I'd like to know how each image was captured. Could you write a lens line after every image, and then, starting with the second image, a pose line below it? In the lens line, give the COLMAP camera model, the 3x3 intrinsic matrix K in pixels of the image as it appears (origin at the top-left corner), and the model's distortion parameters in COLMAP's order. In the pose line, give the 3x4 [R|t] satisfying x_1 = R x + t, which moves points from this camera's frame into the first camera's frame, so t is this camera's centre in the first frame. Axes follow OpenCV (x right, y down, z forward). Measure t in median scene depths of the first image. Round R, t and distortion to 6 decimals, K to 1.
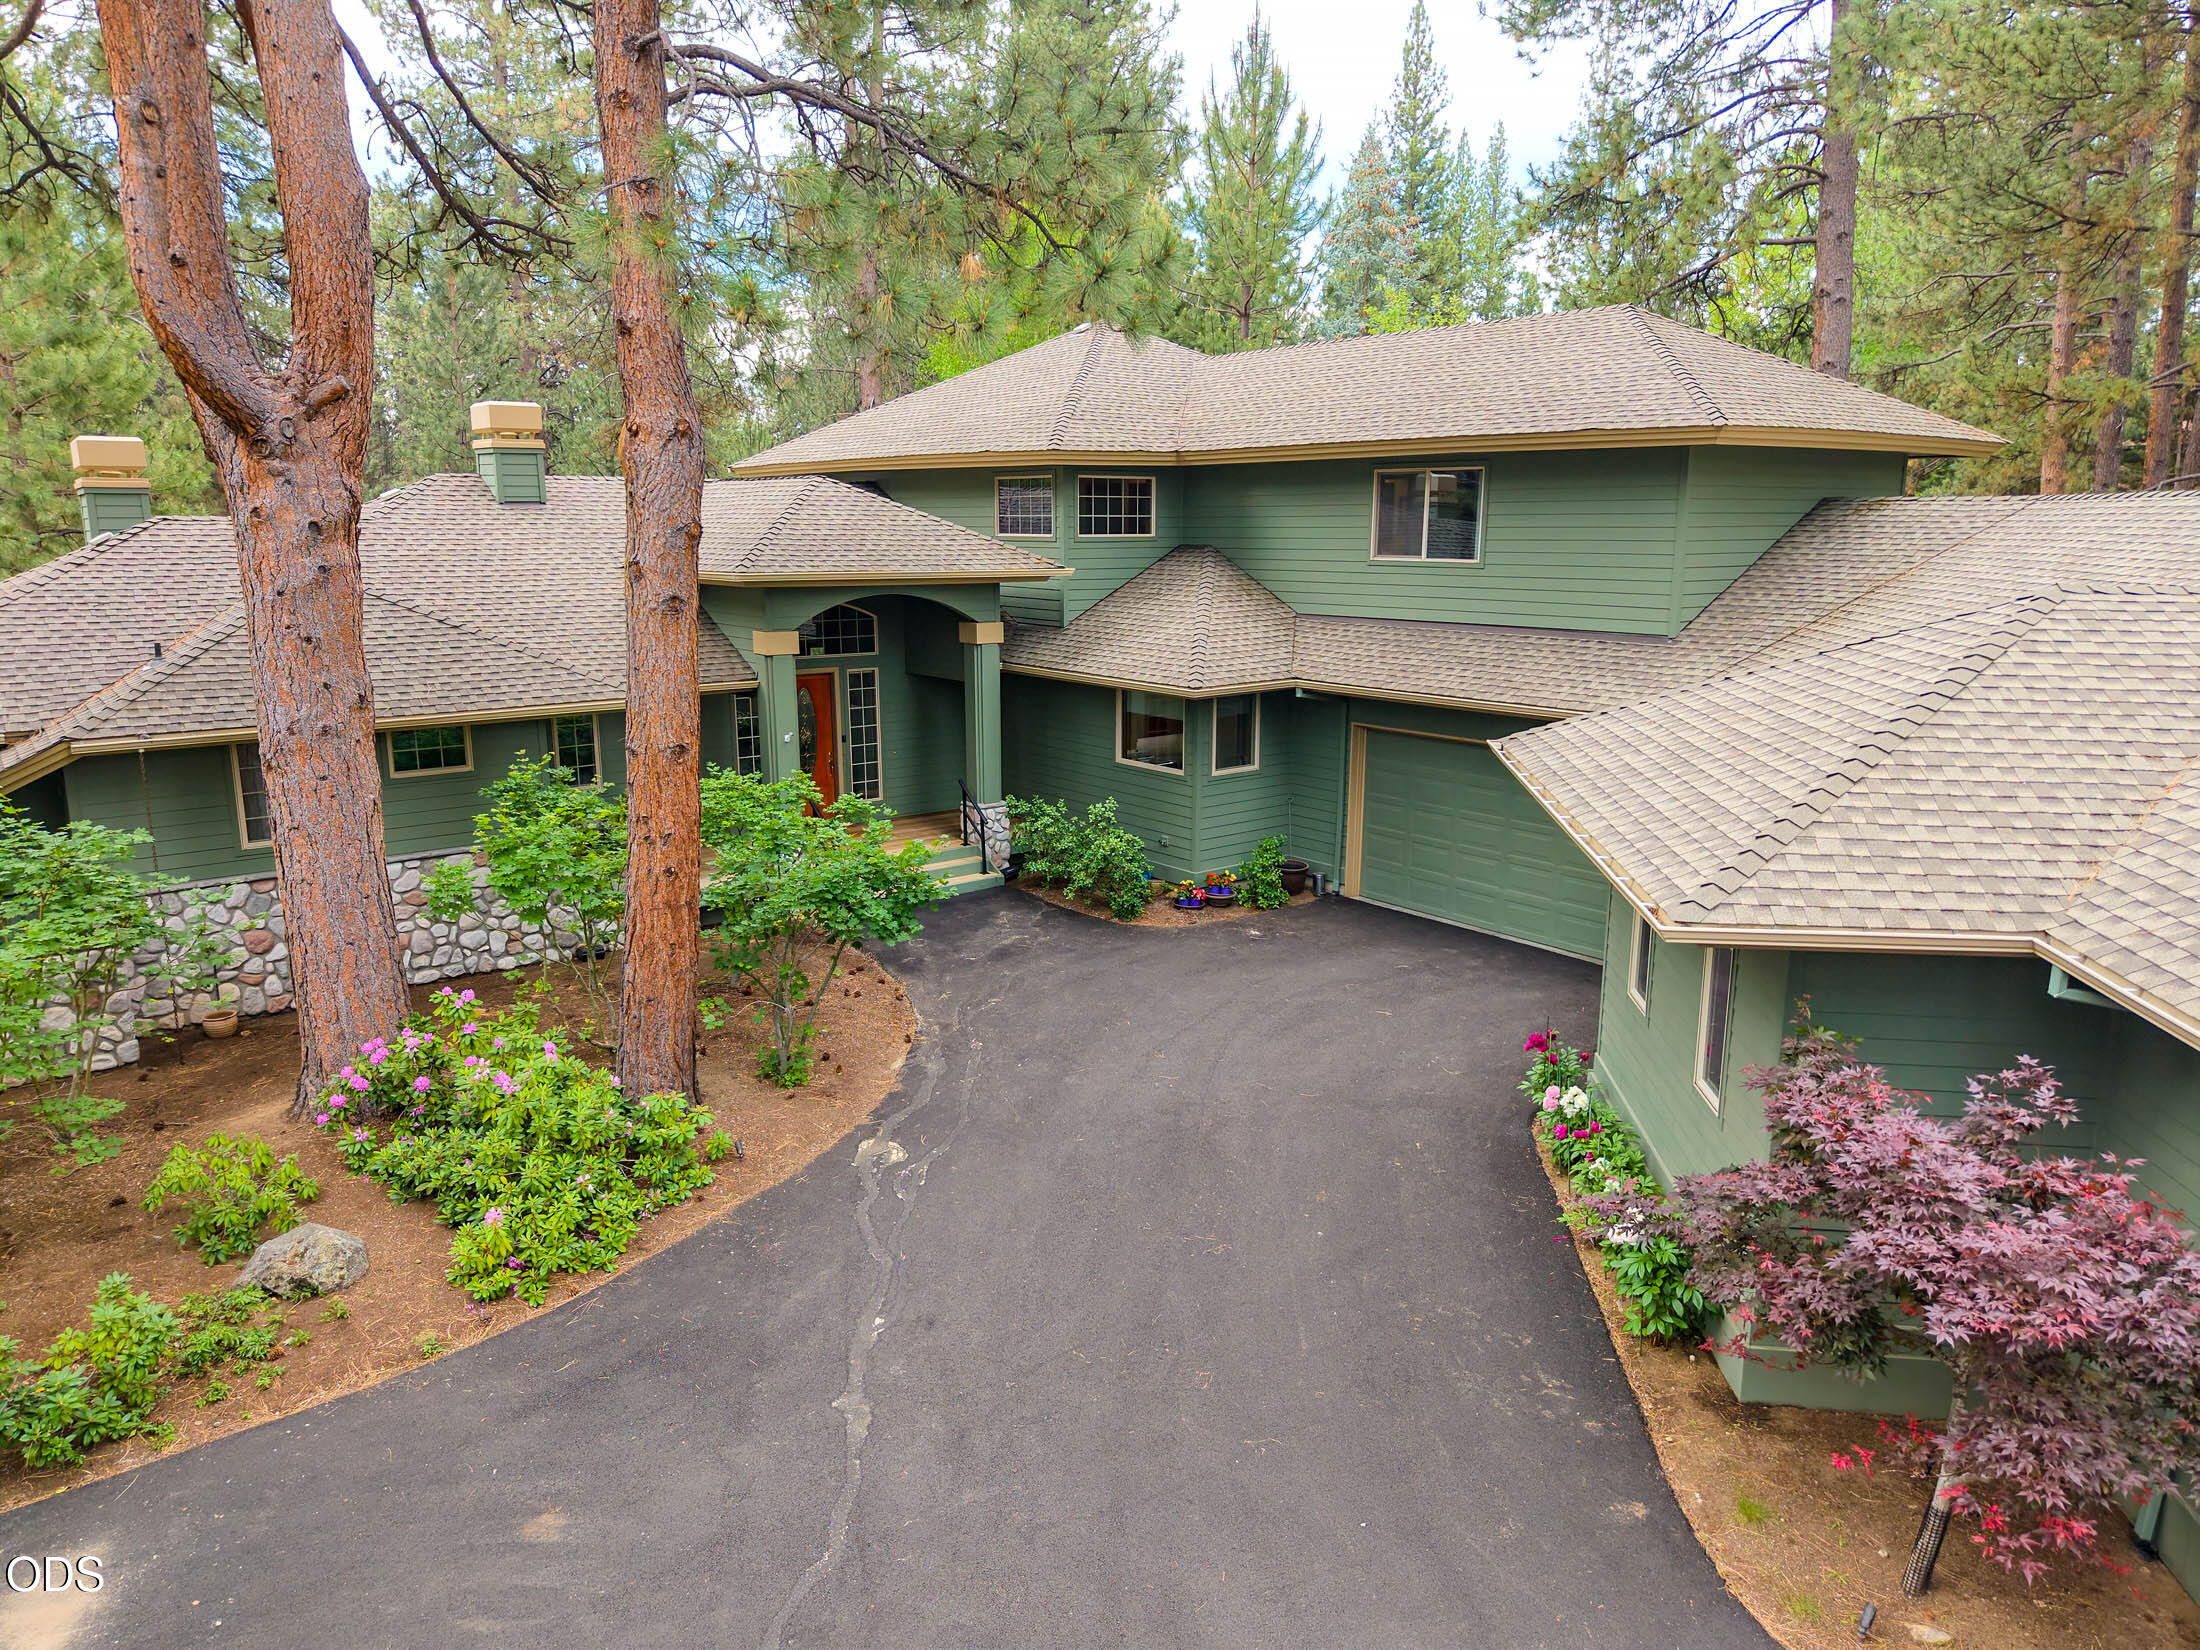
lens RADIAL K [[1492.8, 0, 1100.0], [0, 1492.8, 825.0], [0, 0, 1]] dist [0.004800, -0.005907]
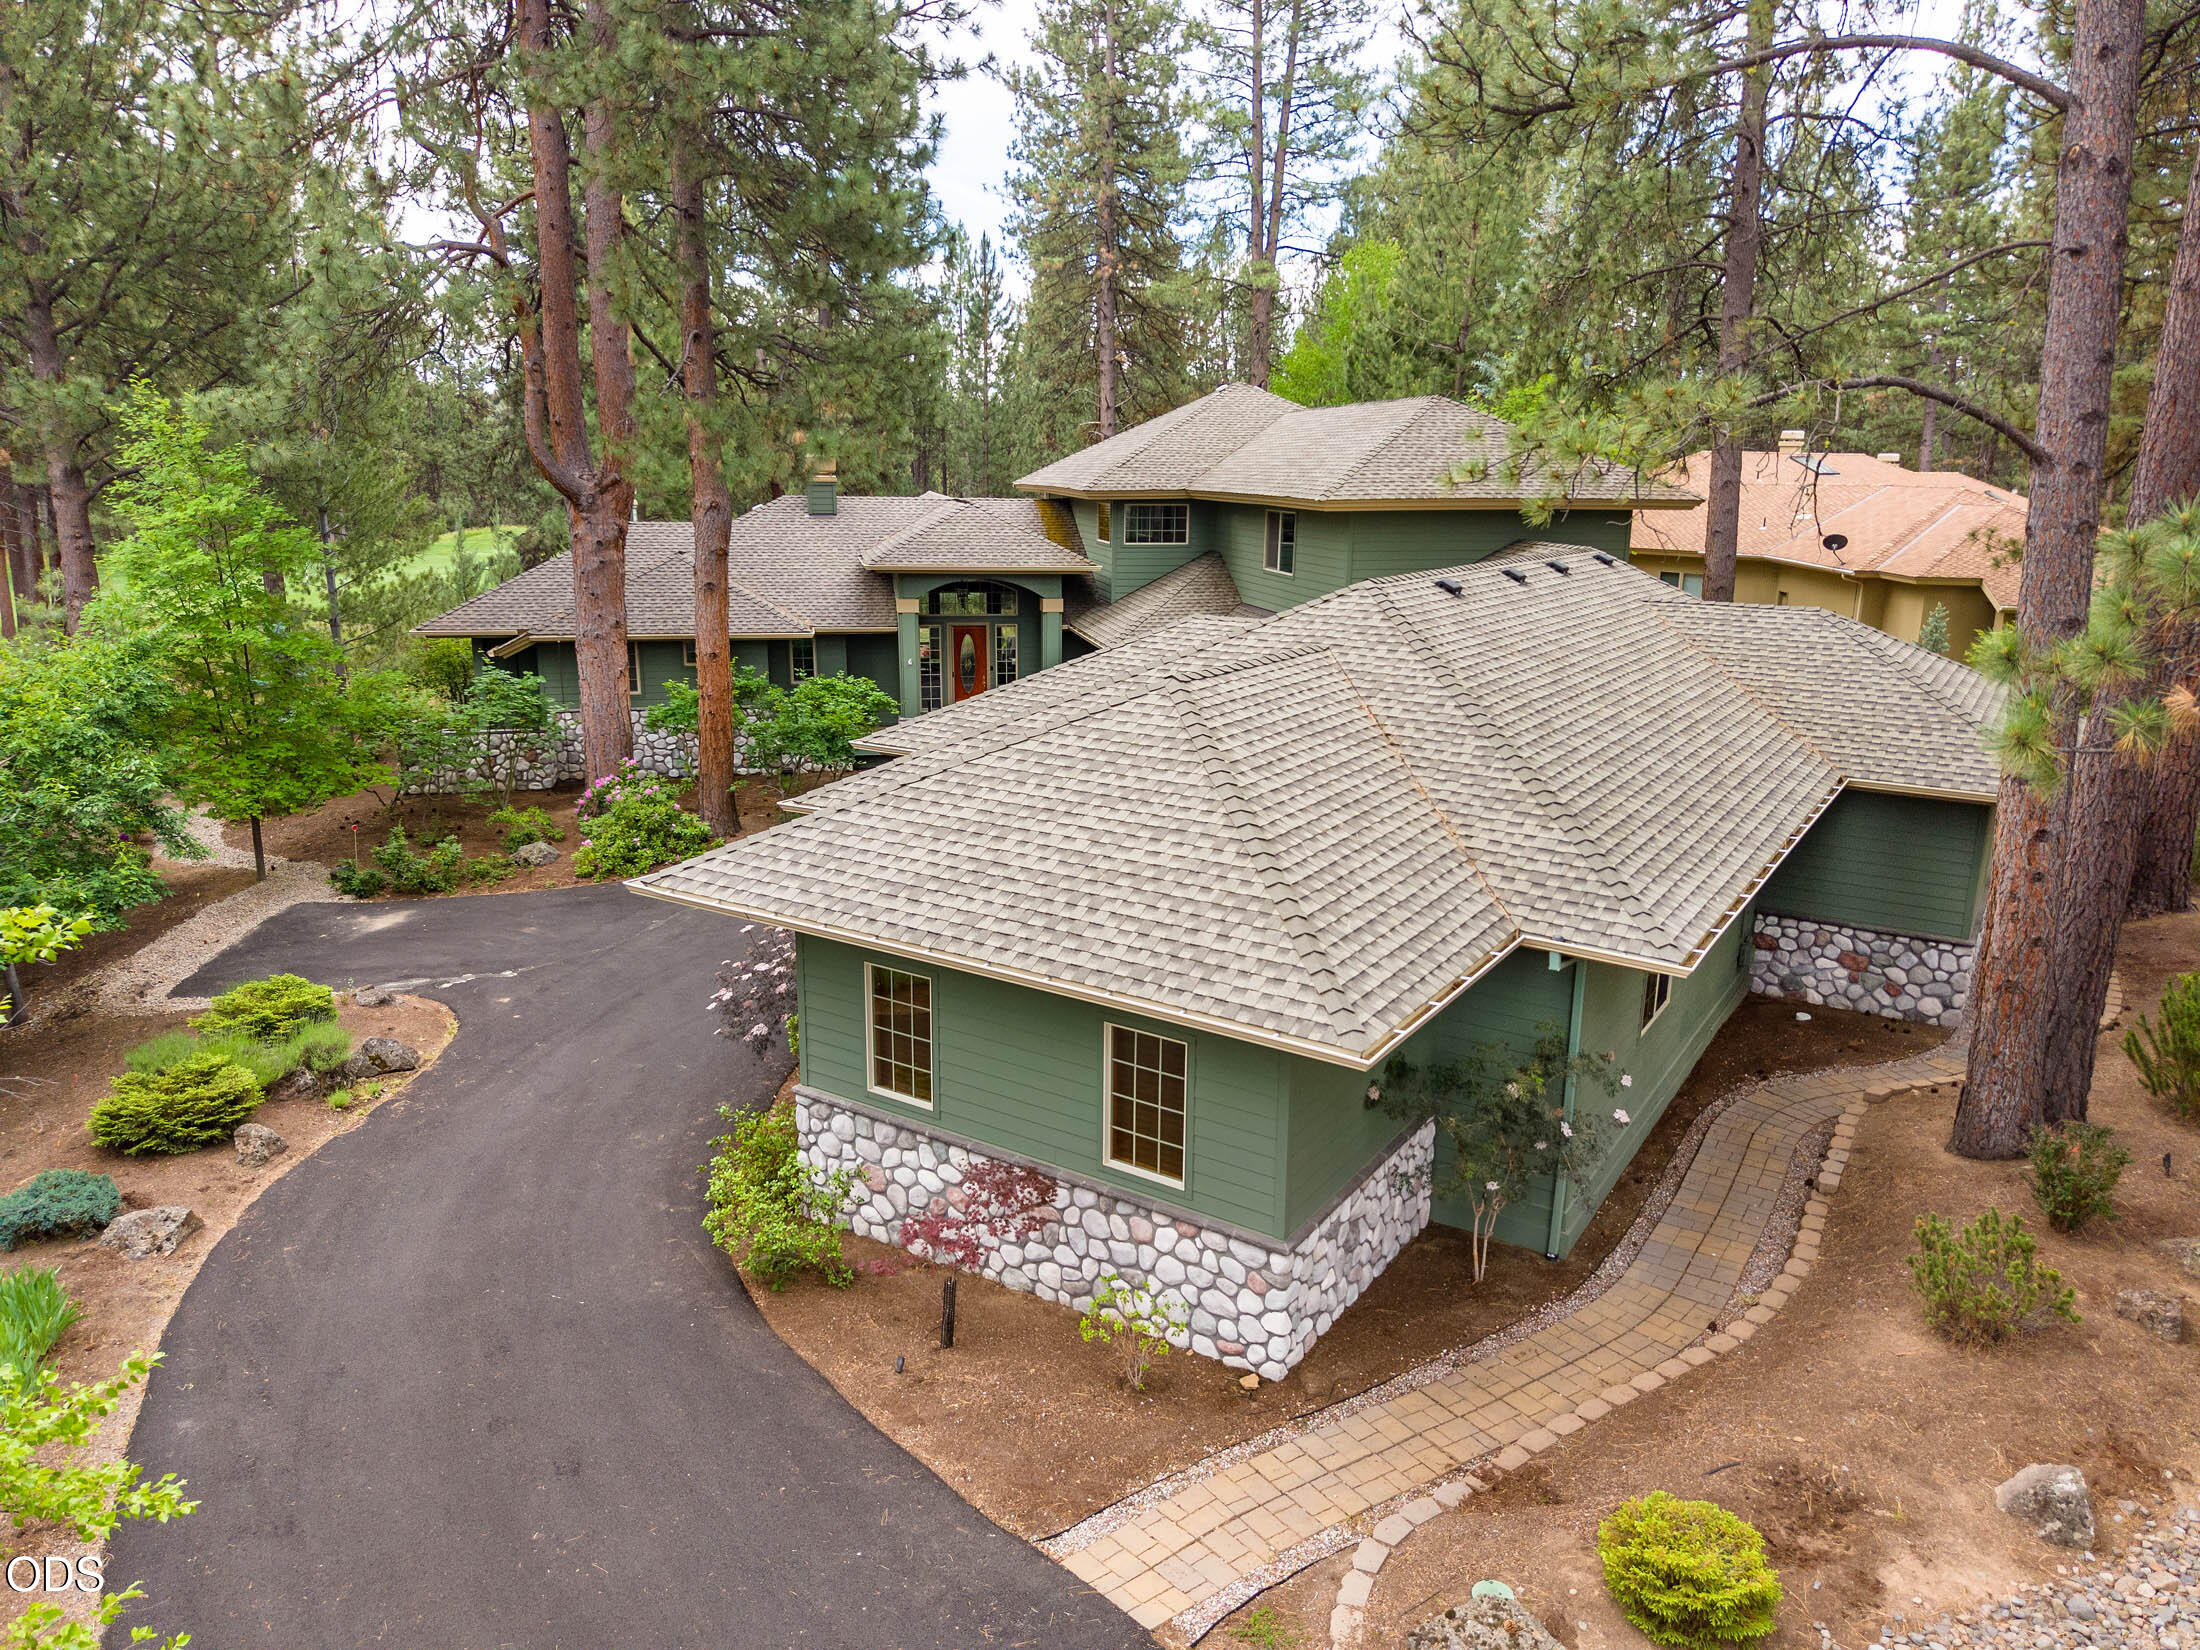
lens RADIAL K [[1492.8, 0, 1100.0], [0, 1492.8, 825.0], [0, 0, 1]] dist [0.004800, -0.005907]
pose [[0.893753, 0.111695, -0.434430, 1.077569], [-0.099434, 0.993740, 0.050932, 0.025450], [0.437399, -0.002323, 0.899264, -0.620221]]
